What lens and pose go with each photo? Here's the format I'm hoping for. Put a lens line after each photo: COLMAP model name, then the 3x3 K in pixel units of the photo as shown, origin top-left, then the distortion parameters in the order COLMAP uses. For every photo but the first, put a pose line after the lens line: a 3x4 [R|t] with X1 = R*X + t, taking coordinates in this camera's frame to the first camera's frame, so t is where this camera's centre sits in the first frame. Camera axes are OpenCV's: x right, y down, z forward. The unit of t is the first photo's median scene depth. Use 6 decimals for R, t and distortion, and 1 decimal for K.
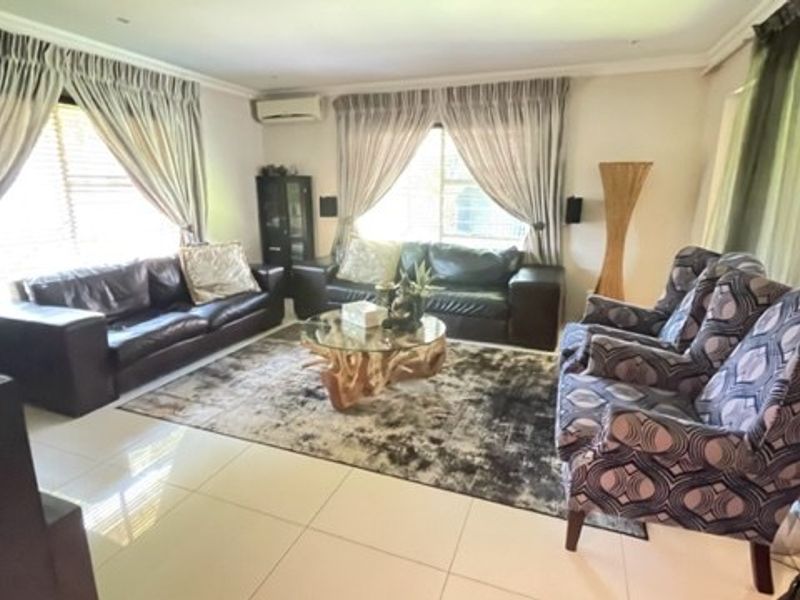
lens RADIAL K [[433.2, 0, 401.4], [0, 433.2, 294.6], [0, 0, 1]] dist [-0.001104, -0.000256]
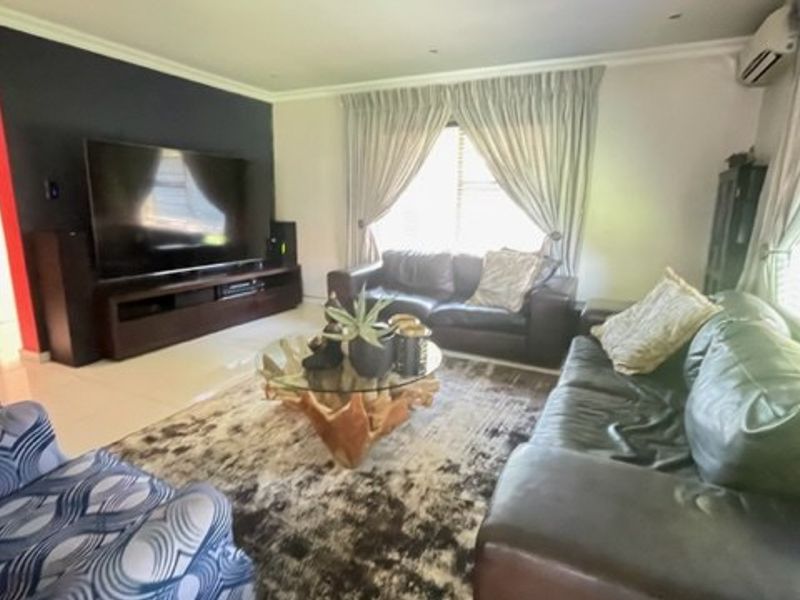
lens RADIAL K [[433.2, 0, 401.4], [0, 433.2, 294.6], [0, 0, 1]] dist [-0.001104, -0.000256]
pose [[-0.079371, 0.219029, -0.972485, 0.568668], [-0.235520, 0.943822, 0.231796, -0.201781], [0.968623, 0.247438, -0.023326, 0.899820]]
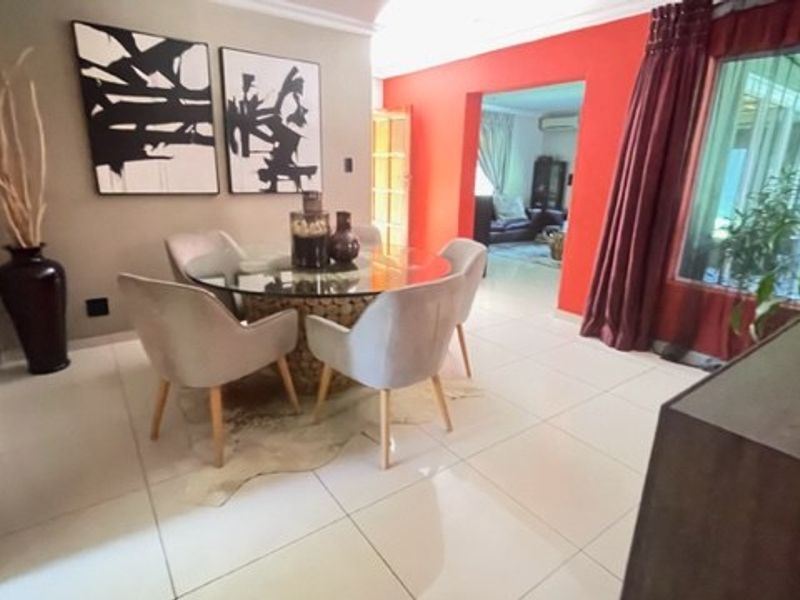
lens RADIAL K [[433.2, 0, 401.4], [0, 433.2, 294.6], [0, 0, 1]] dist [-0.001104, -0.000256]
pose [[0.832076, 0.171642, -0.527436, 0.364964], [-0.153290, 0.985040, 0.078731, 0.318367], [0.533060, 0.015341, 0.845939, -1.194542]]
